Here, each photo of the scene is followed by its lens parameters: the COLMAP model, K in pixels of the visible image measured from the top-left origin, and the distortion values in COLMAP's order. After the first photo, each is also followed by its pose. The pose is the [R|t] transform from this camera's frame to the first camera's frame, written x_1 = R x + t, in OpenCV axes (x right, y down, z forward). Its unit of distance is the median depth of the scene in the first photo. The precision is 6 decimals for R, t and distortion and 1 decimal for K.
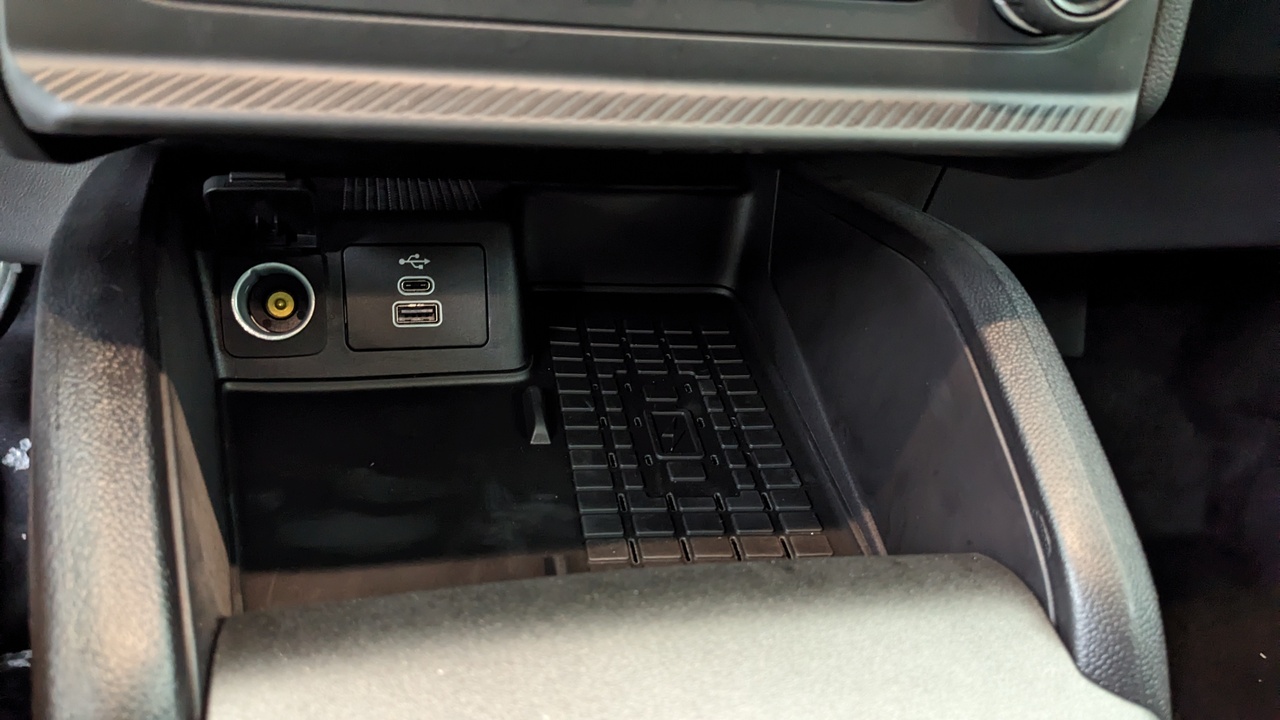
lens RADIAL K [[1018.3, 0, 640.0], [0, 1018.3, 360.0], [0, 0, 1]] dist [-0.000418, -0.052150]
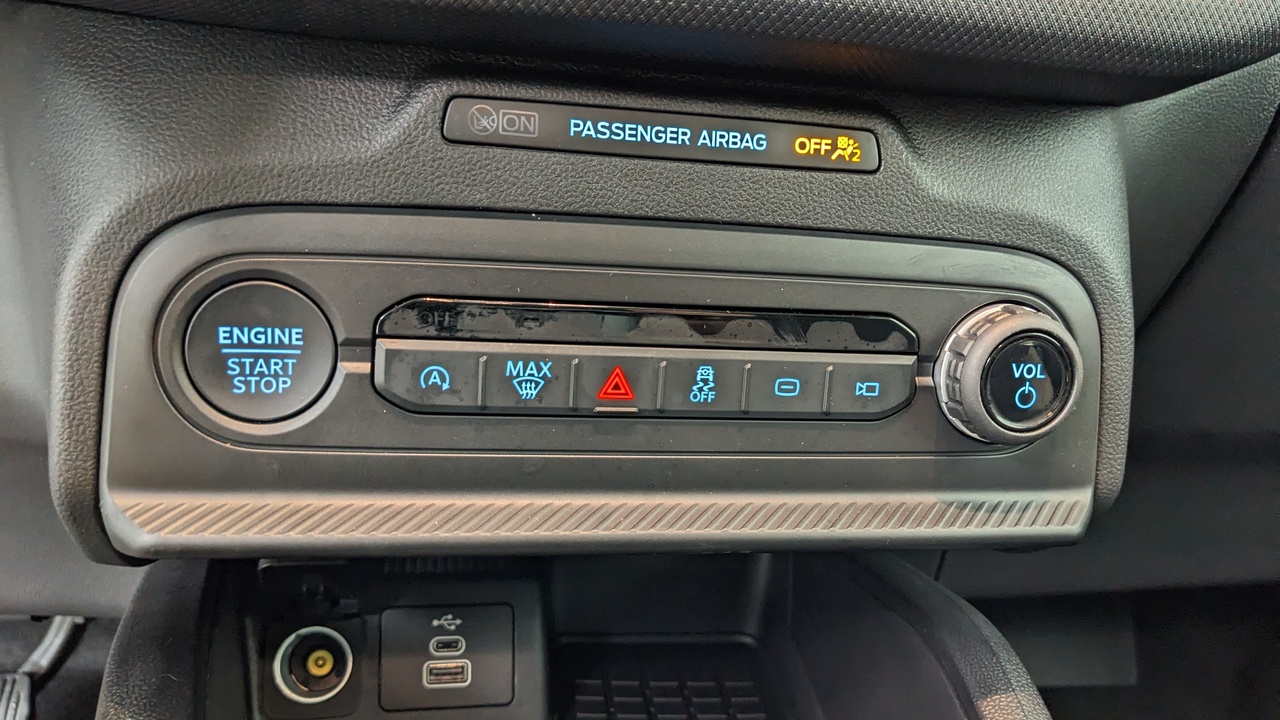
lens RADIAL K [[1018.3, 0, 640.0], [0, 1018.3, 360.0], [0, 0, 1]] dist [-0.000418, -0.052150]
pose [[0.998823, -0.015509, -0.045959, 0.036184], [0.001432, 0.956522, -0.291657, -0.053263], [0.048484, 0.291248, 0.955418, -0.094876]]
